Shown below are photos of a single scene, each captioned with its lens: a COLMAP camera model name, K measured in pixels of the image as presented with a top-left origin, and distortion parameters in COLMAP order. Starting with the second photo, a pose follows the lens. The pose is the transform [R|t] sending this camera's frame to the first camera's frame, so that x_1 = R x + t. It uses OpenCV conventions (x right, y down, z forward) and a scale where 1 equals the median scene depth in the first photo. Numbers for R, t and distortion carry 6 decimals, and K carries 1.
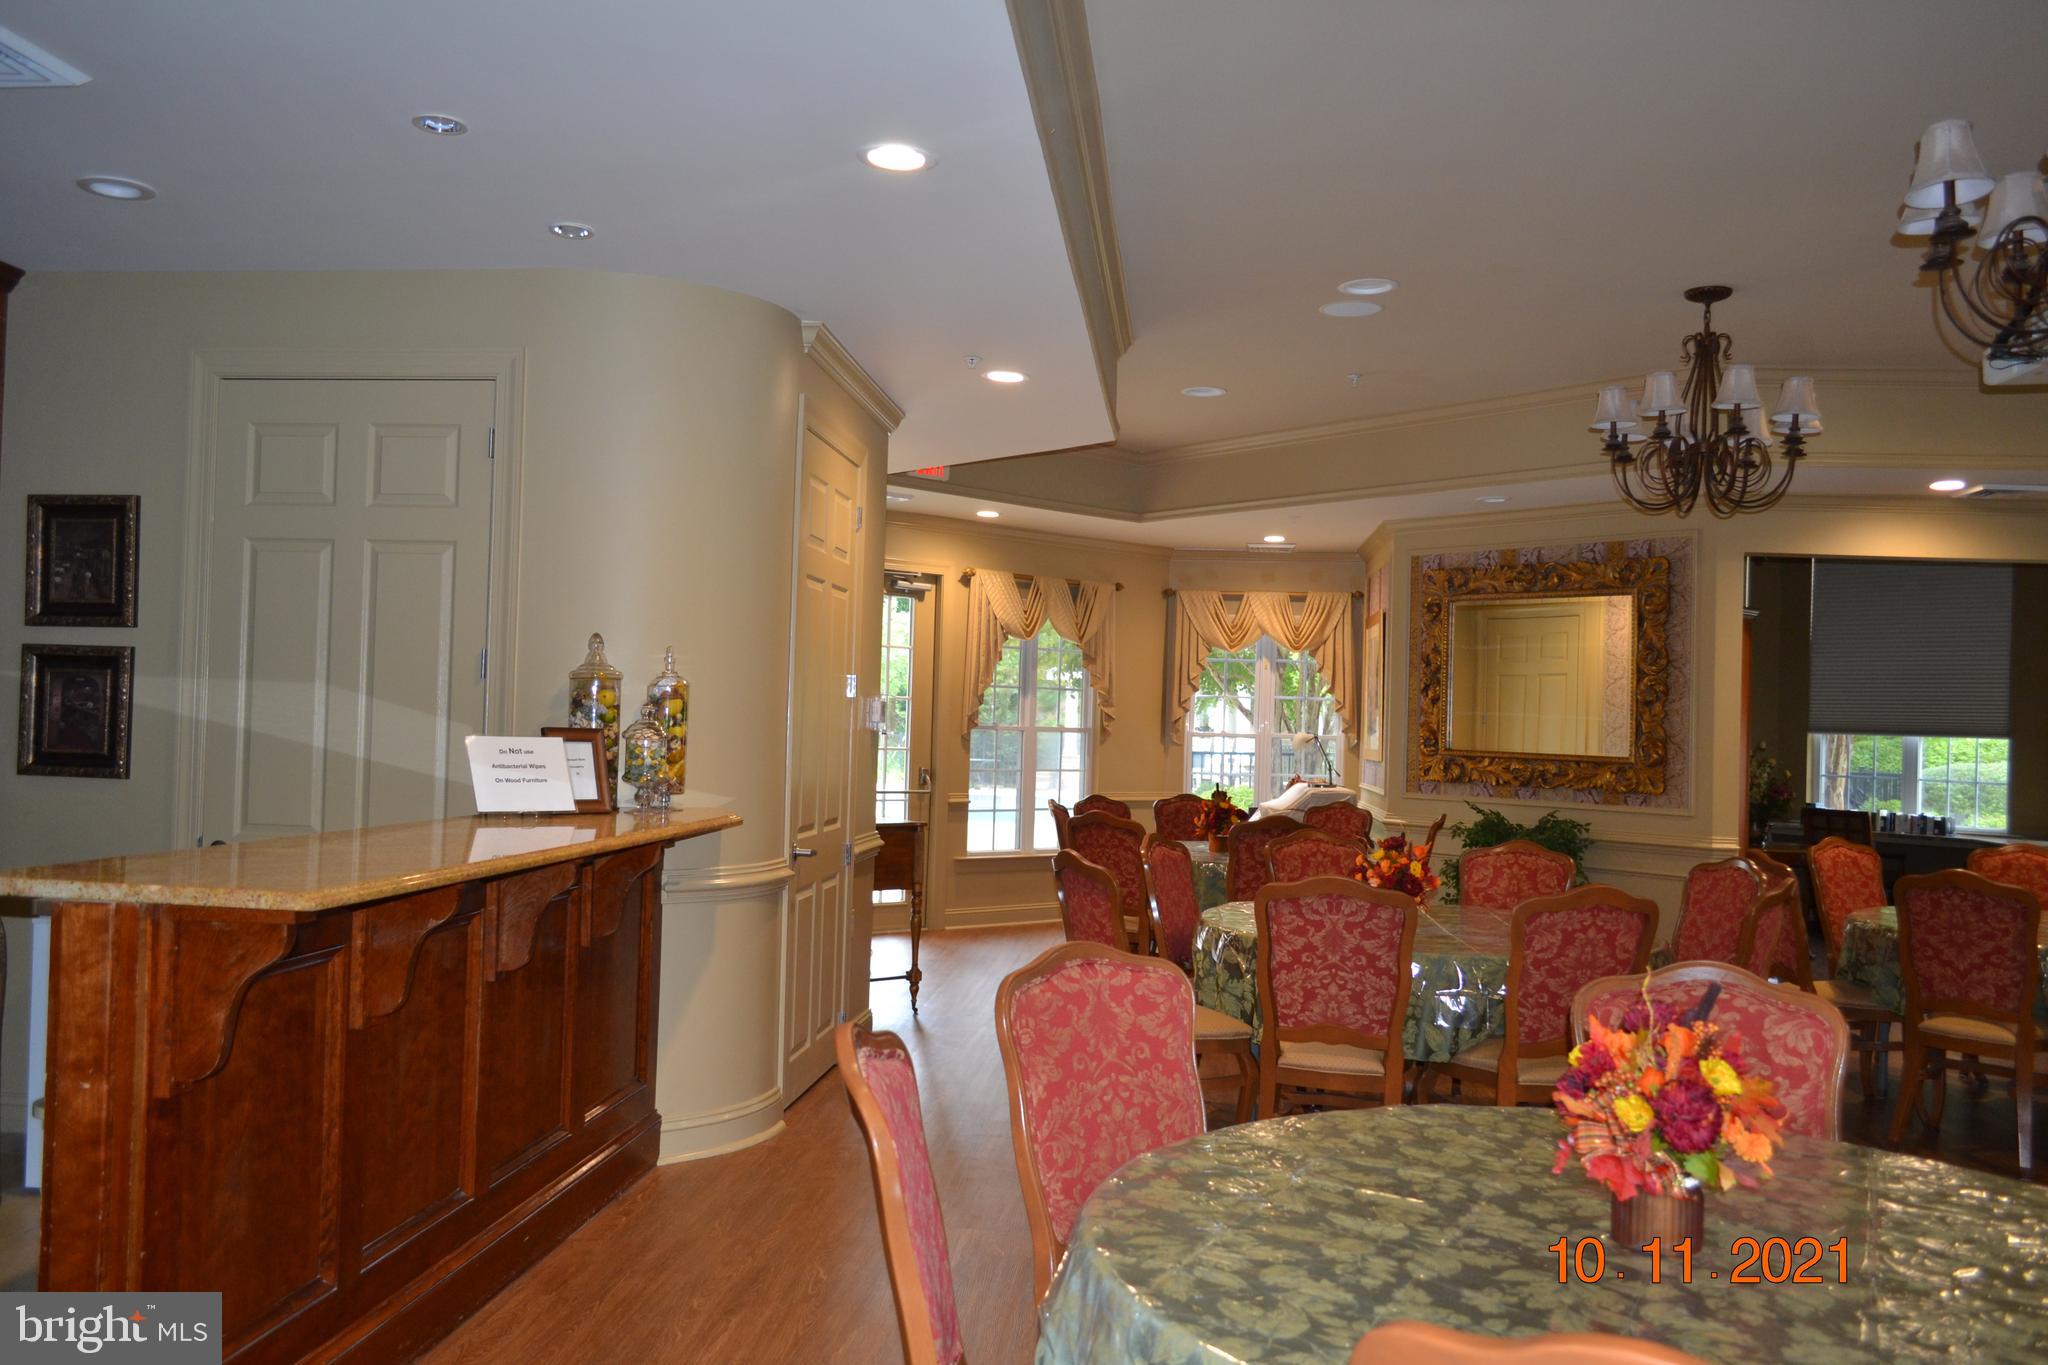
lens RADIAL K [[1618.7, 0, 1021.9], [0, 1618.7, 688.3], [0, 0, 1]] dist [-0.007794, 0.000251]
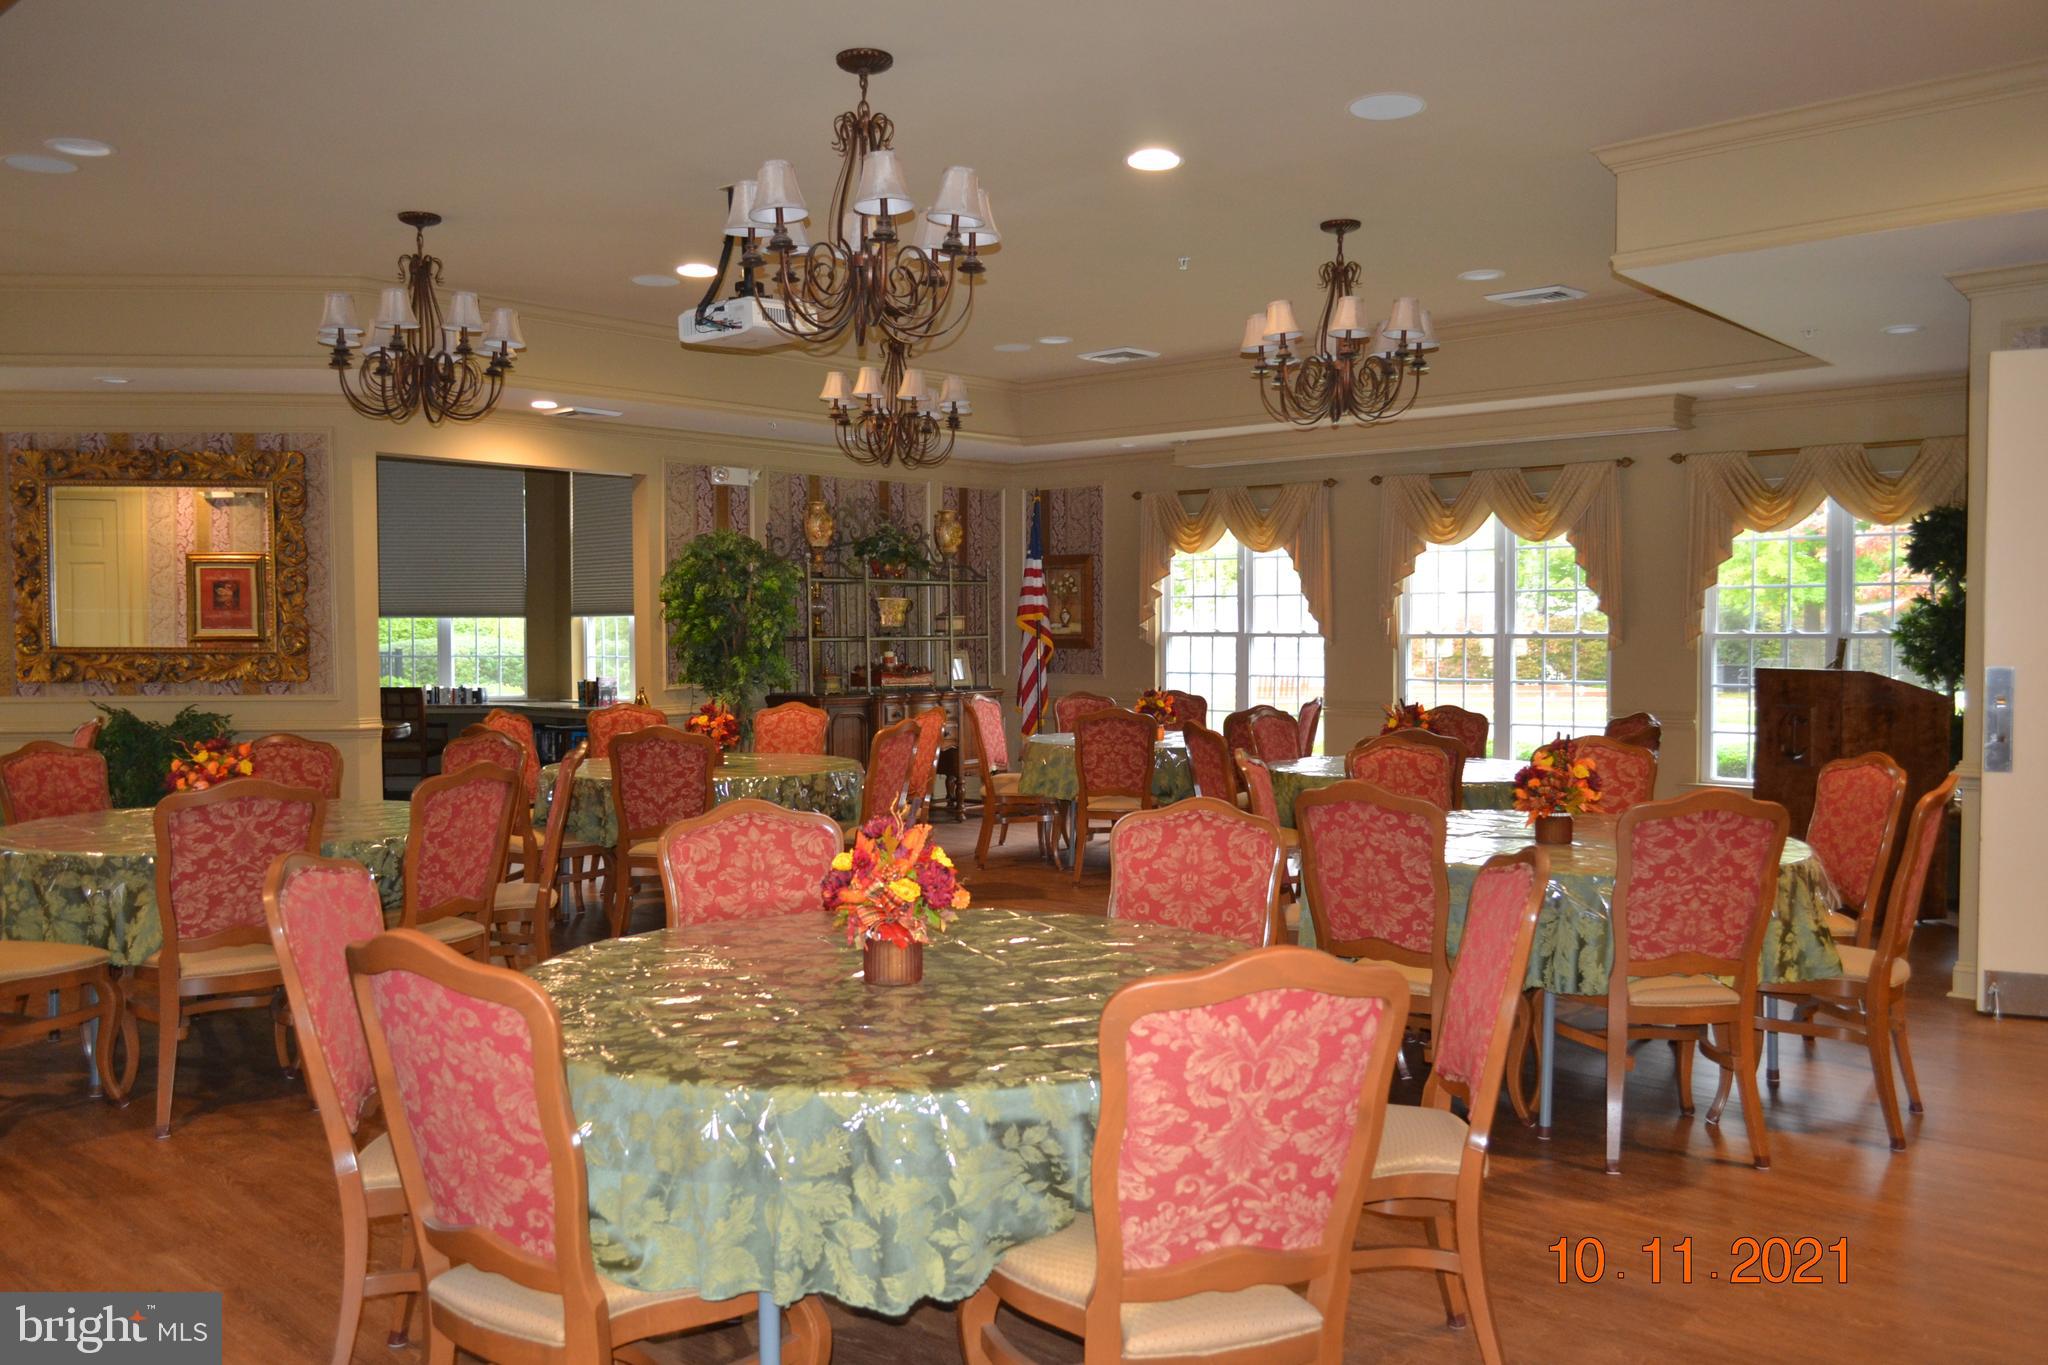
lens RADIAL K [[1618.7, 0, 1017.7], [0, 1618.7, 678.2], [0, 0, 1]] dist [-0.007794, 0.000251]
pose [[0.598875, -0.058057, 0.798735, -0.165972], [0.004114, 0.997579, 0.069426, -0.007104], [-0.800832, -0.038291, 0.597664, 0.011083]]
